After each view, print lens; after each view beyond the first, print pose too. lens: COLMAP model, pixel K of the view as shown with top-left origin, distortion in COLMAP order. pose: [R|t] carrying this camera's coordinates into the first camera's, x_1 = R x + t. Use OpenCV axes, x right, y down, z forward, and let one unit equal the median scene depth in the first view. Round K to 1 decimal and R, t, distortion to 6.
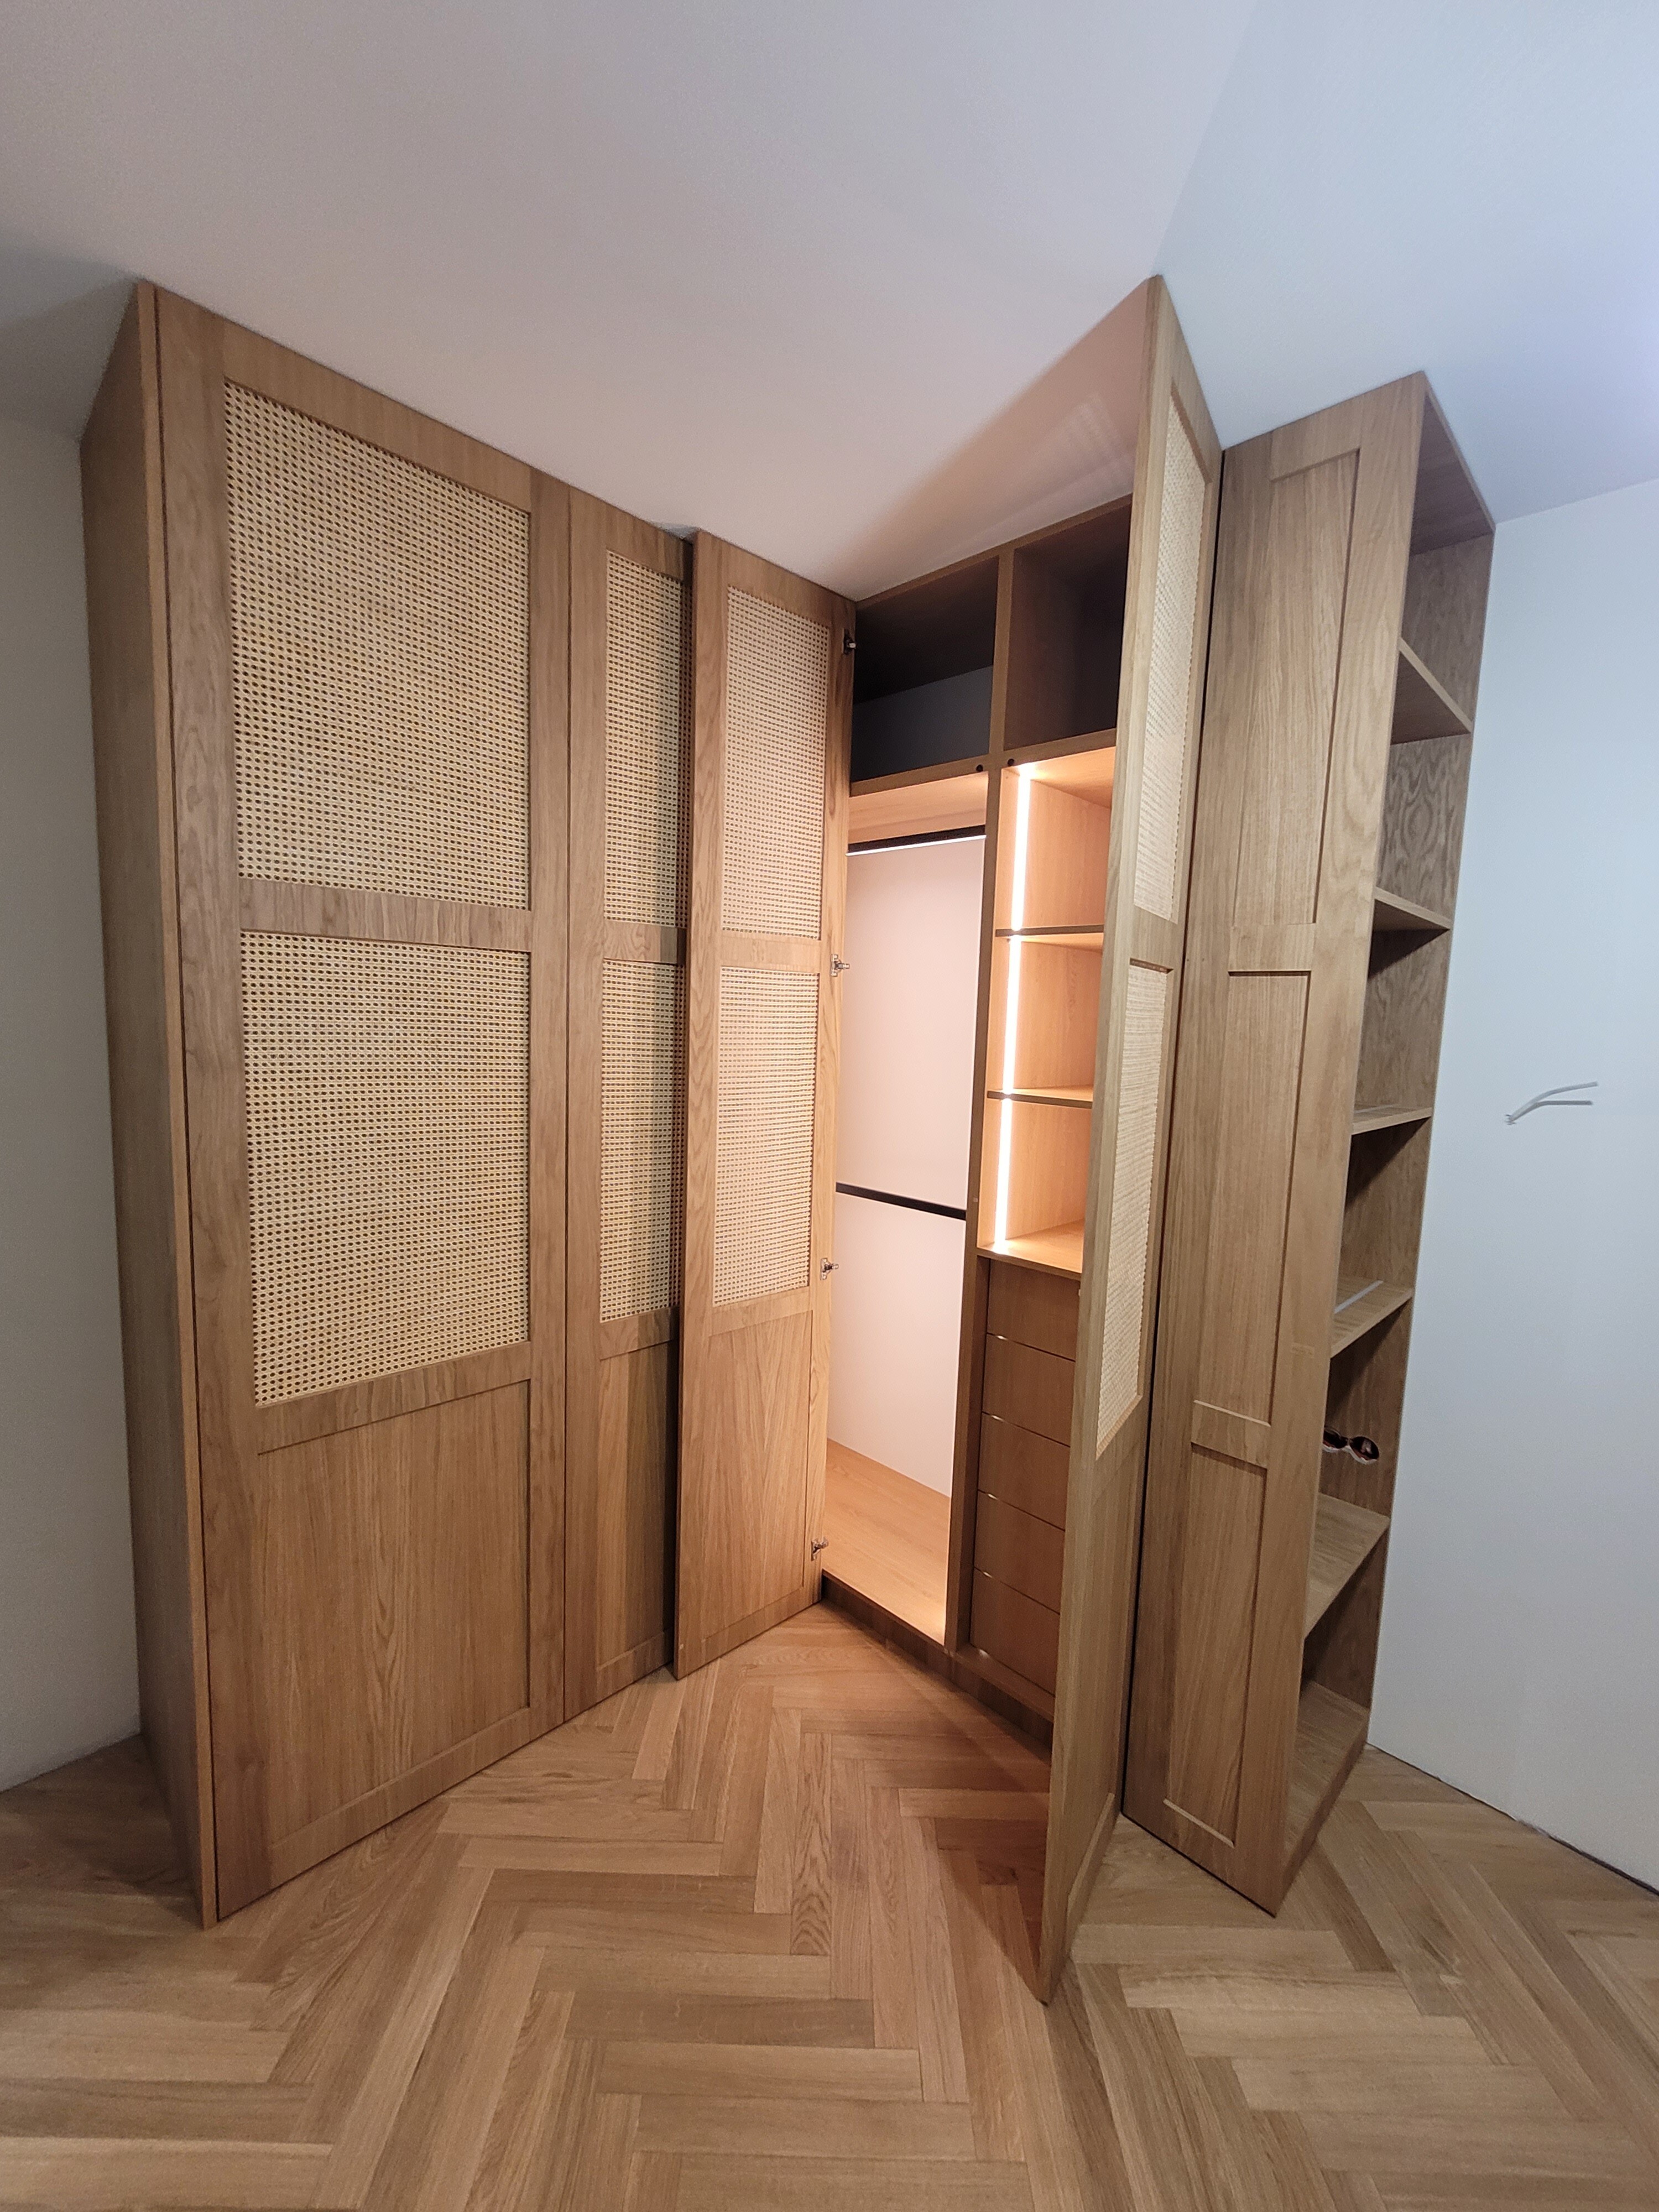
lens RADIAL K [[905.2, 0, 824.3], [0, 905.2, 1108.7], [0, 0, 1]] dist [-0.003133, 0.001679]
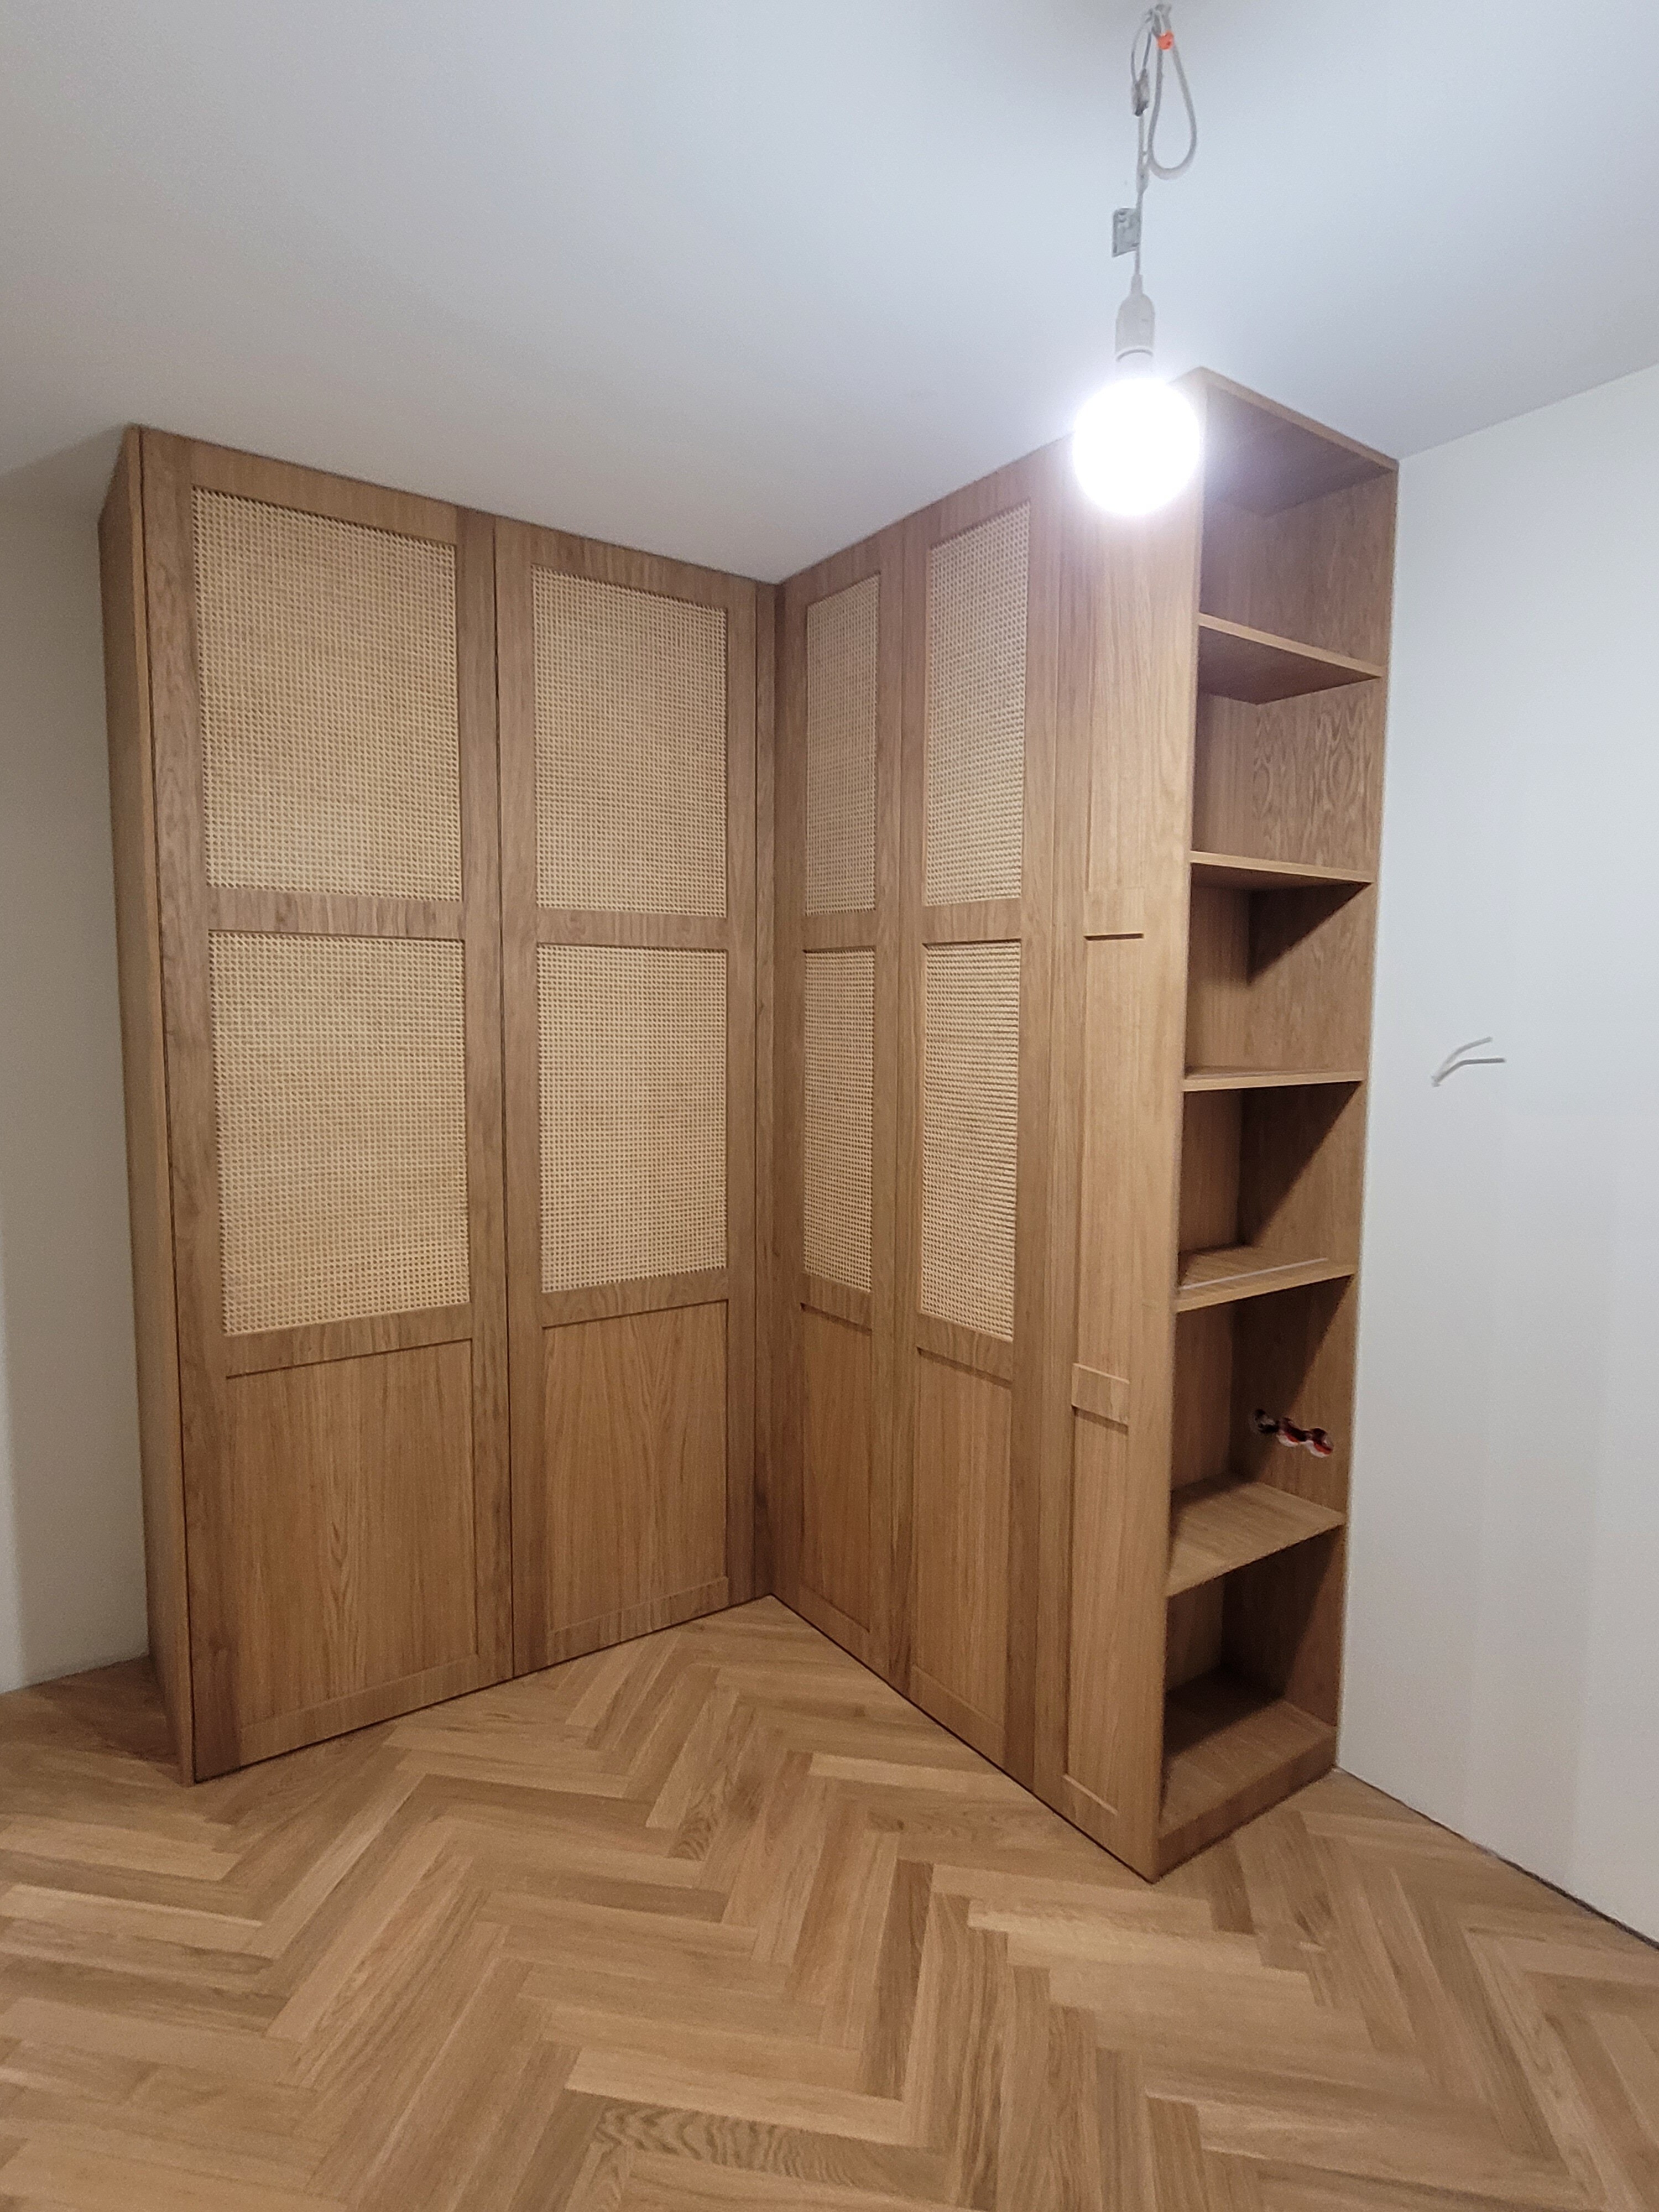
lens RADIAL K [[1188.5, 0, 830.9], [0, 1188.5, 1108.9], [0, 0, 1]] dist [0.002693, -0.003194]
pose [[0.985214, -0.010178, -0.171028, 0.388241], [0.007230, 0.999815, -0.017852, 0.065008], [0.171178, 0.016351, 0.985104, -0.365405]]
